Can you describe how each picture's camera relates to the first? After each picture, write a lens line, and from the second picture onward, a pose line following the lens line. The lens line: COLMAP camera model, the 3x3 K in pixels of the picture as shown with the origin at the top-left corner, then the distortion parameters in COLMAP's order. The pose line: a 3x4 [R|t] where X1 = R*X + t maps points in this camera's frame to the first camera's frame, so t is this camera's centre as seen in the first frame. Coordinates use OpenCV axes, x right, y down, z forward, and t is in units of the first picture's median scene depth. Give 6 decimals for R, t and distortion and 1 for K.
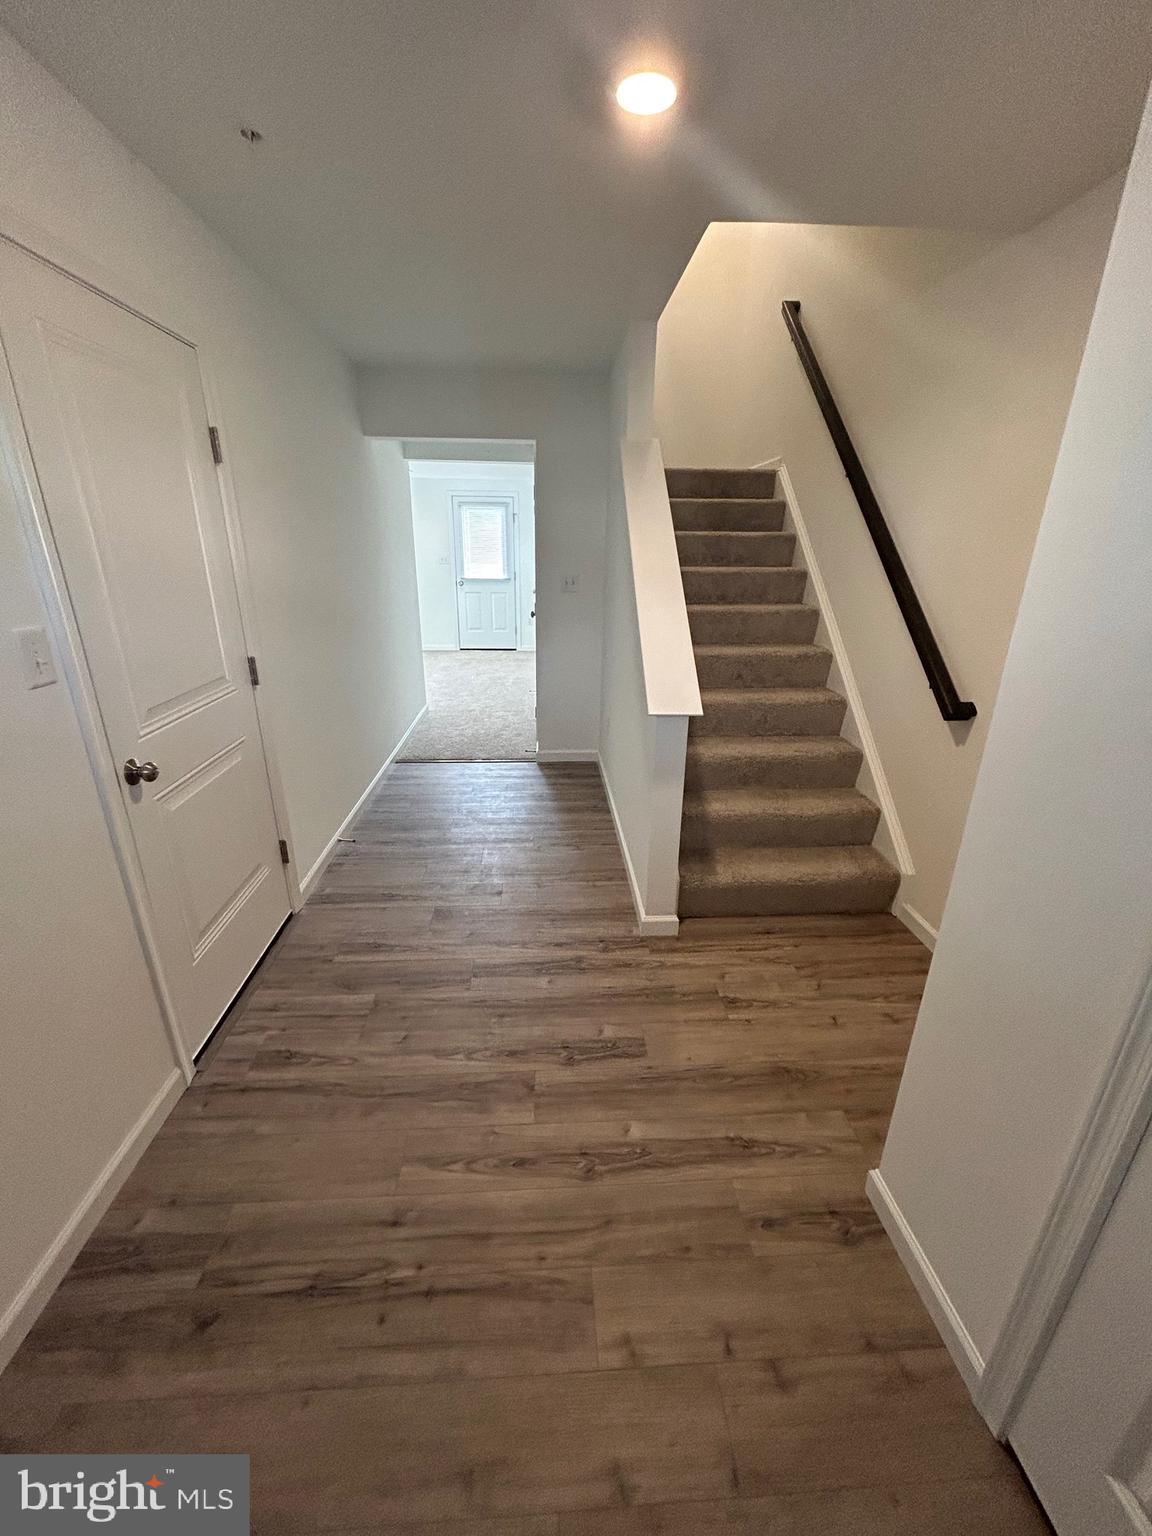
lens RADIAL K [[614.1, 0, 576.0], [0, 614.1, 768.0], [0, 0, 1]] dist [0.000398, -0.000028]
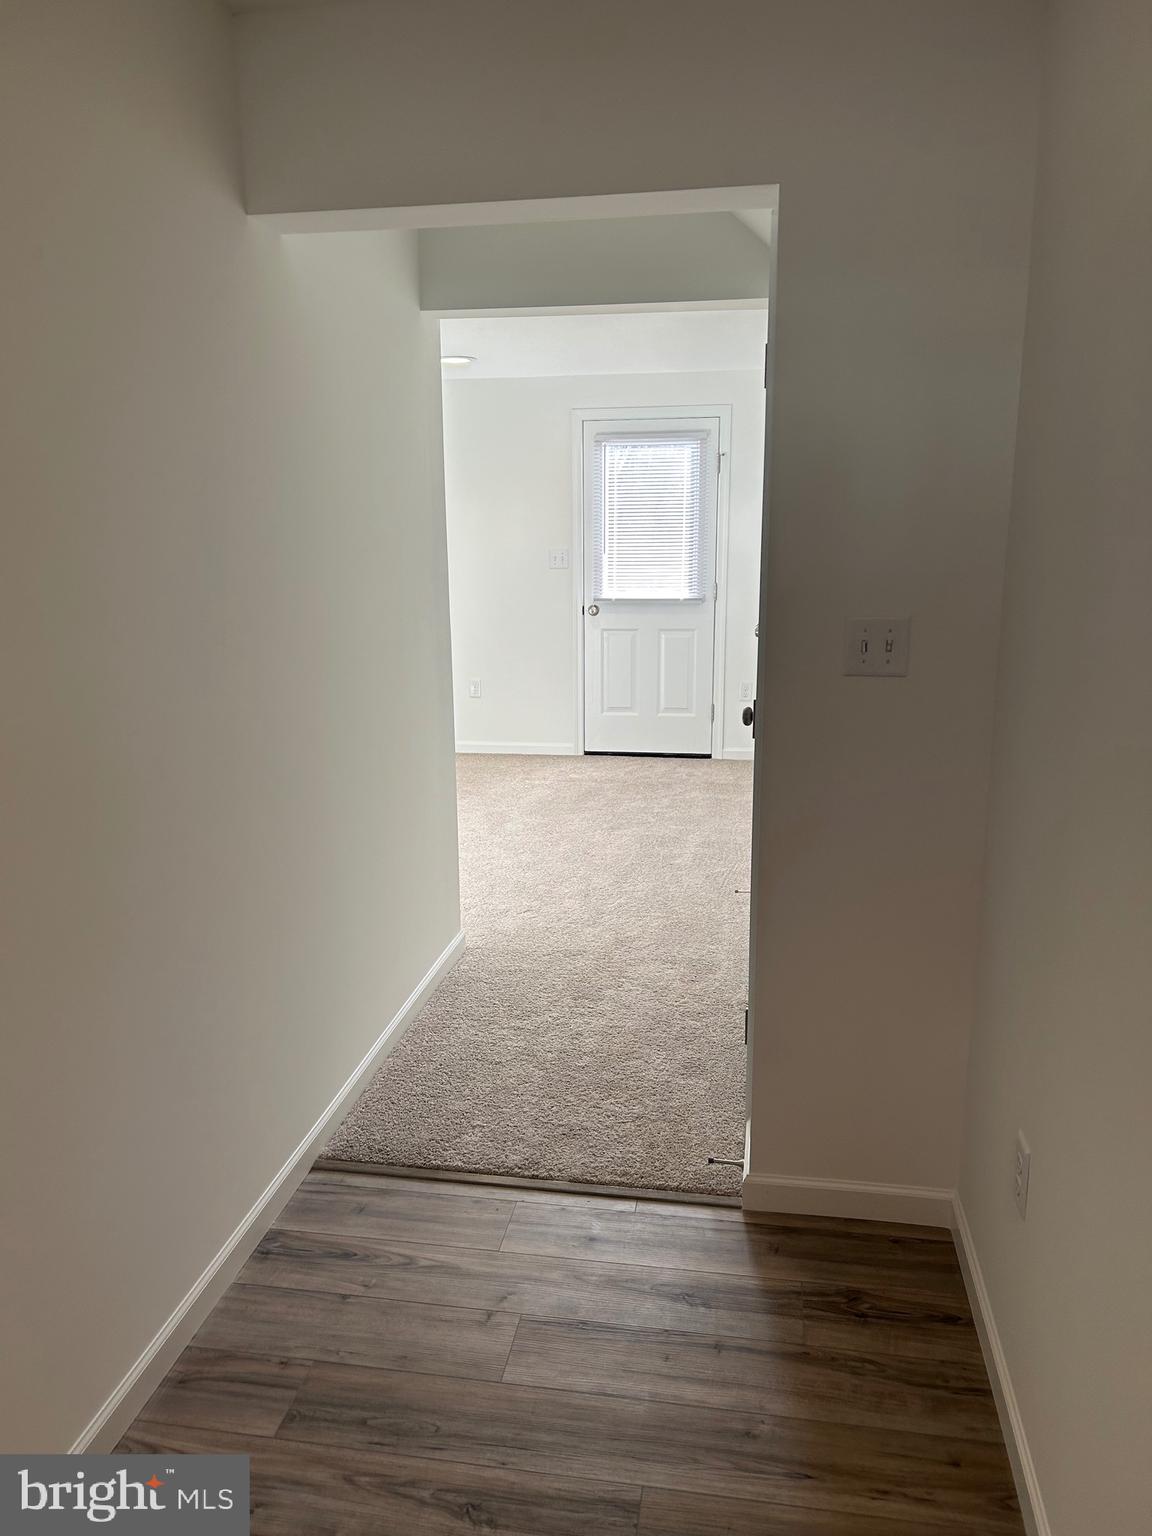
lens RADIAL K [[1121.6, 0, 576.0], [0, 1121.6, 768.0], [0, 0, 1]] dist [0.051297, -0.090992]
pose [[0.974723, 0.035379, -0.220596, -0.026656], [-0.063871, 0.990300, -0.123397, -0.143086], [0.214091, 0.134368, 0.967528, 0.379193]]
